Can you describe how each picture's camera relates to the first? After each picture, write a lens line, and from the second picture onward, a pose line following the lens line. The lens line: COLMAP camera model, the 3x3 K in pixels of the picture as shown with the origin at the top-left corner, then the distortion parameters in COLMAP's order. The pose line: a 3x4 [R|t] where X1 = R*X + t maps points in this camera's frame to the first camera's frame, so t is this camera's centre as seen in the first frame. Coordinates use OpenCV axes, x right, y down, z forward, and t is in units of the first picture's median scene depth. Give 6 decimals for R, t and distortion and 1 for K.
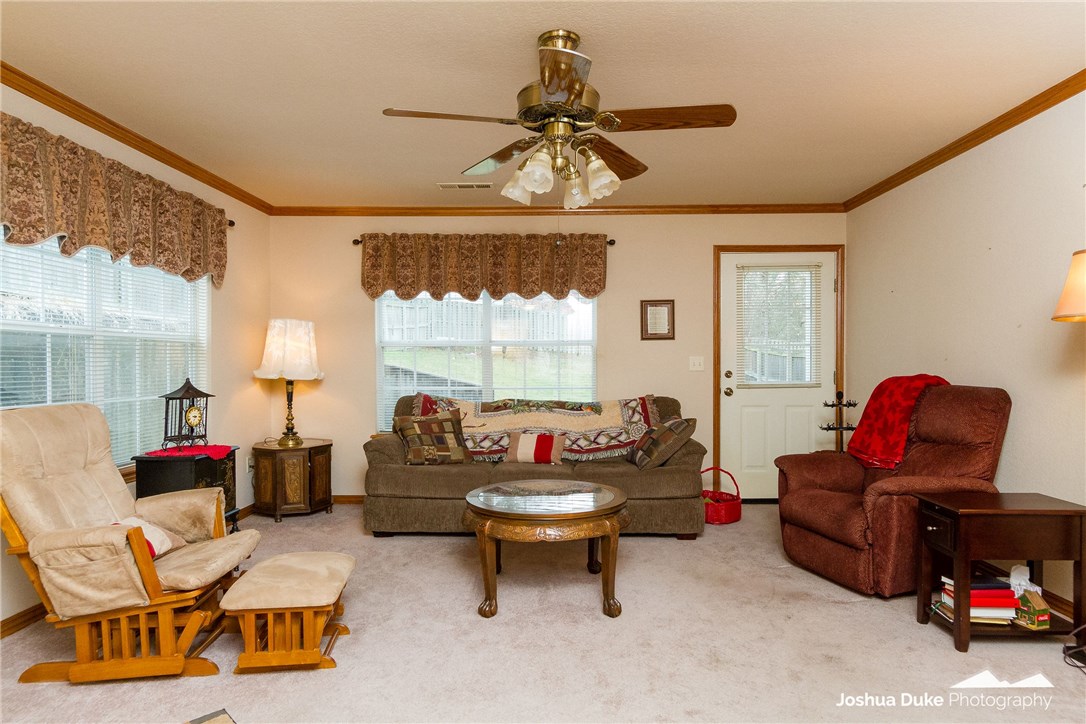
lens RADIAL K [[607.7, 0, 535.2], [0, 607.7, 364.2], [0, 0, 1]] dist [-0.015635, 0.003376]
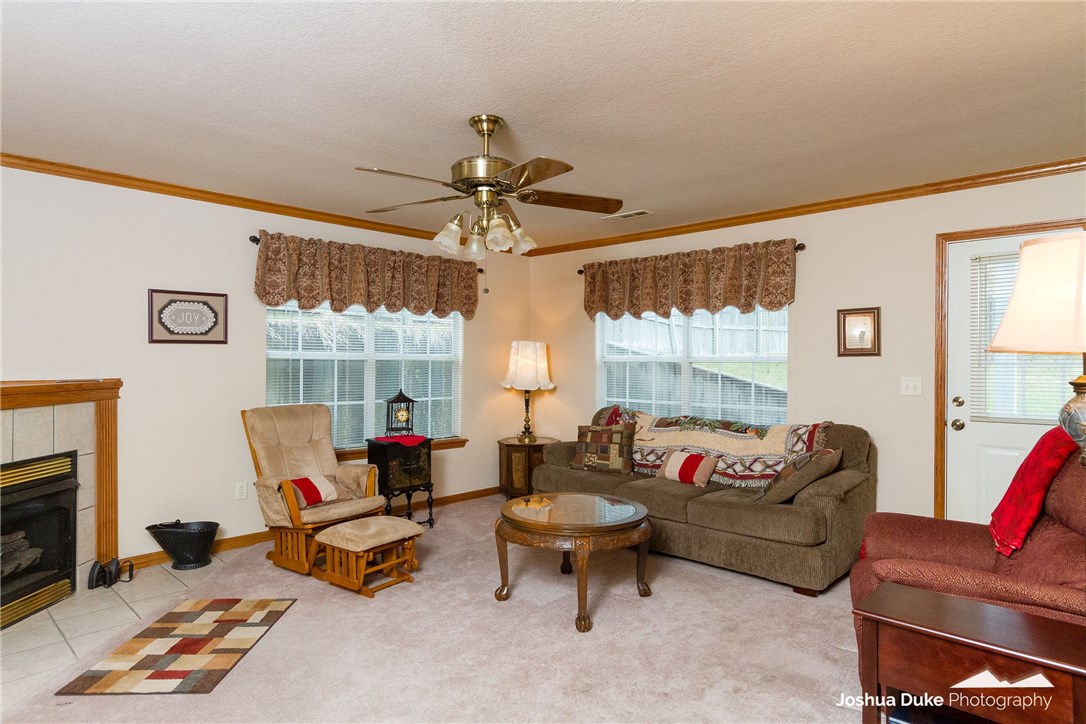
lens RADIAL K [[607.7, 0, 540.0], [0, 607.7, 355.2], [0, 0, 1]] dist [-0.015635, 0.003376]
pose [[0.742334, -0.002247, -0.670026, 0.461239], [-0.006282, 0.999927, -0.010313, -0.031746], [0.670000, 0.011865, 0.742266, 0.093108]]
